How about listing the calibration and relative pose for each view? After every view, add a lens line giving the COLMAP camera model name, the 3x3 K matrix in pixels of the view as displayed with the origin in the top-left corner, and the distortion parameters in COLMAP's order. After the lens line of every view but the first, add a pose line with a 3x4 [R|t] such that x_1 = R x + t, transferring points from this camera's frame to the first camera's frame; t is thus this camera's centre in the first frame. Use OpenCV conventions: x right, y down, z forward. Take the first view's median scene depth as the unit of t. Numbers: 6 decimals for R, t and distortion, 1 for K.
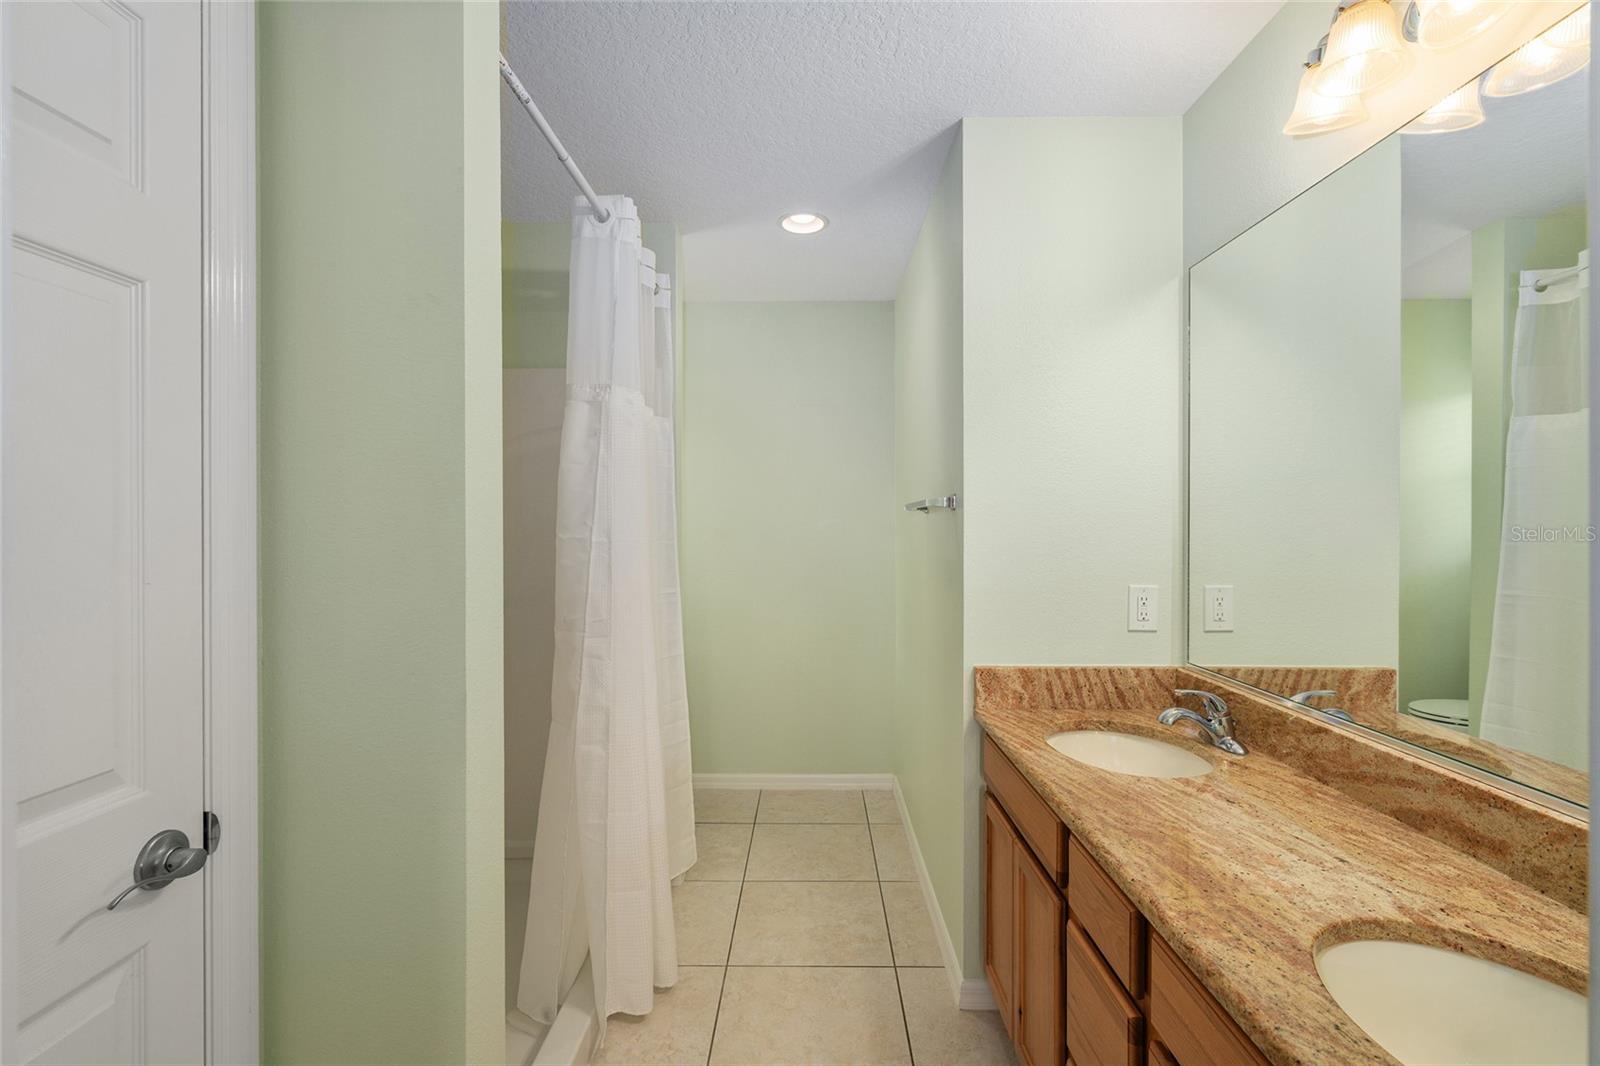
lens RADIAL K [[688.3, 0, 850.8], [0, 688.3, 525.7], [0, 0, 1]] dist [0.003302, -0.000503]
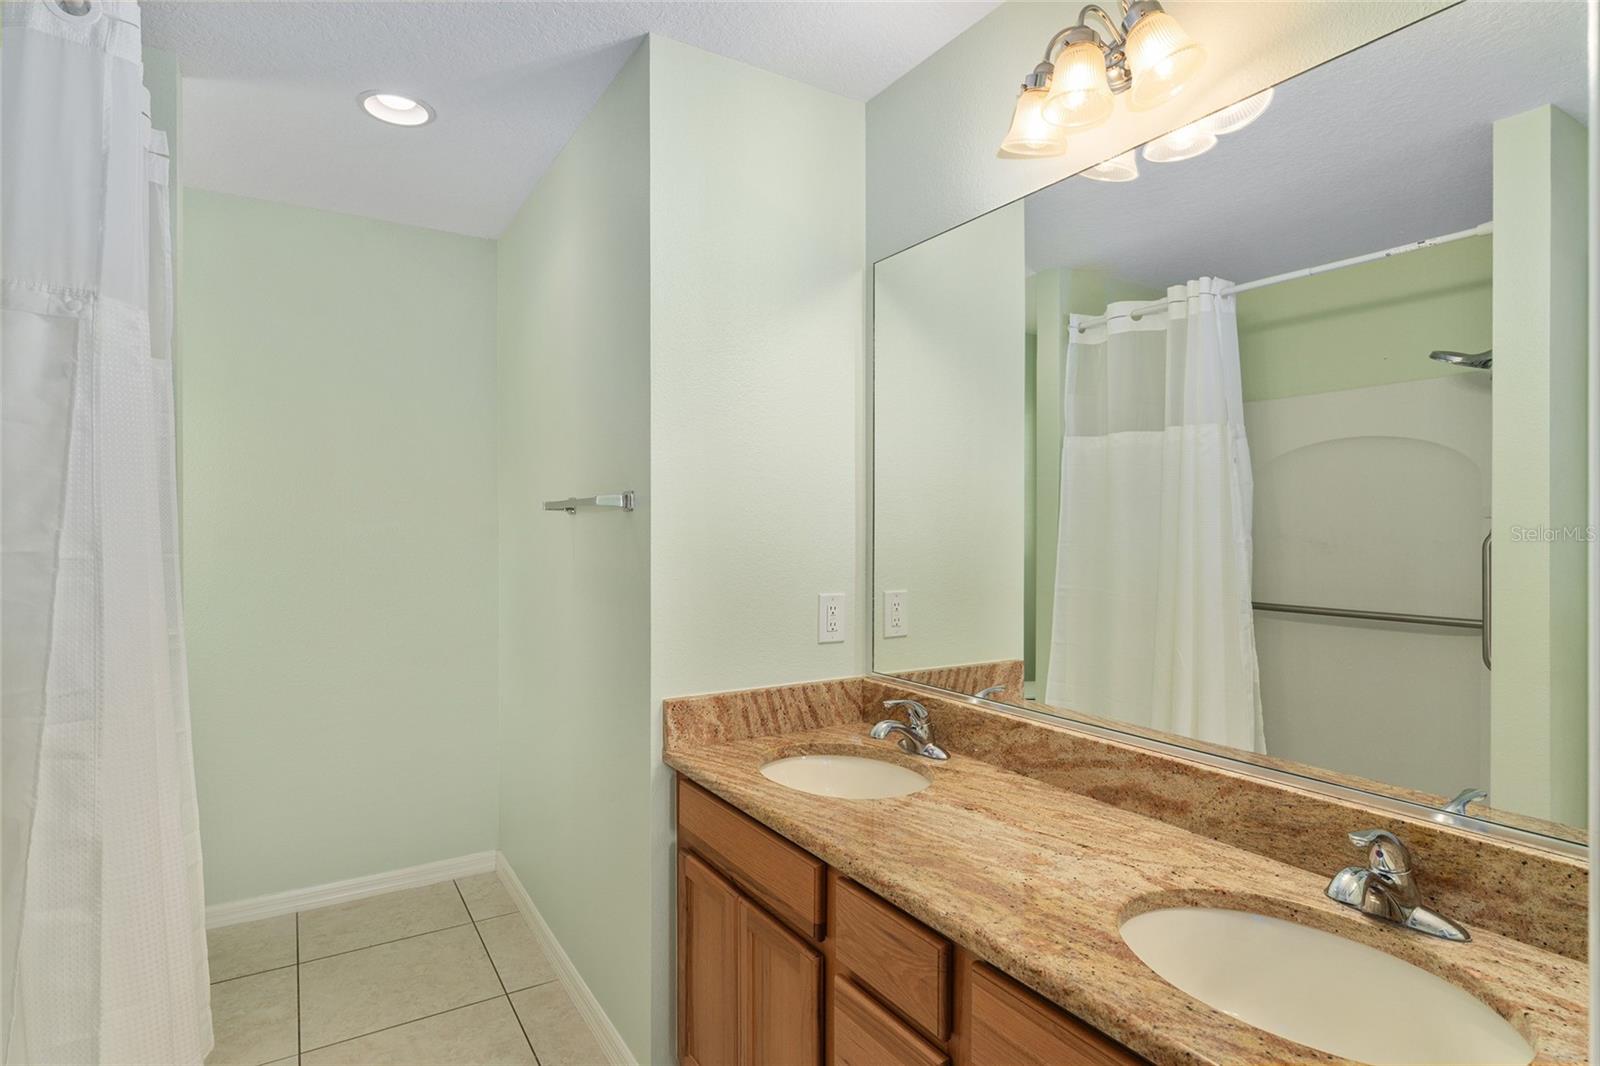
lens RADIAL K [[789.5, 0, 829.7], [0, 789.5, 527.7], [0, 0, 1]] dist [0.005727, -0.001893]
pose [[0.863256, 0.000623, 0.504767, -0.136019], [0.000375, 0.999998, -0.001876, -0.000817], [-0.504767, 0.001809, 0.863254, 0.085108]]
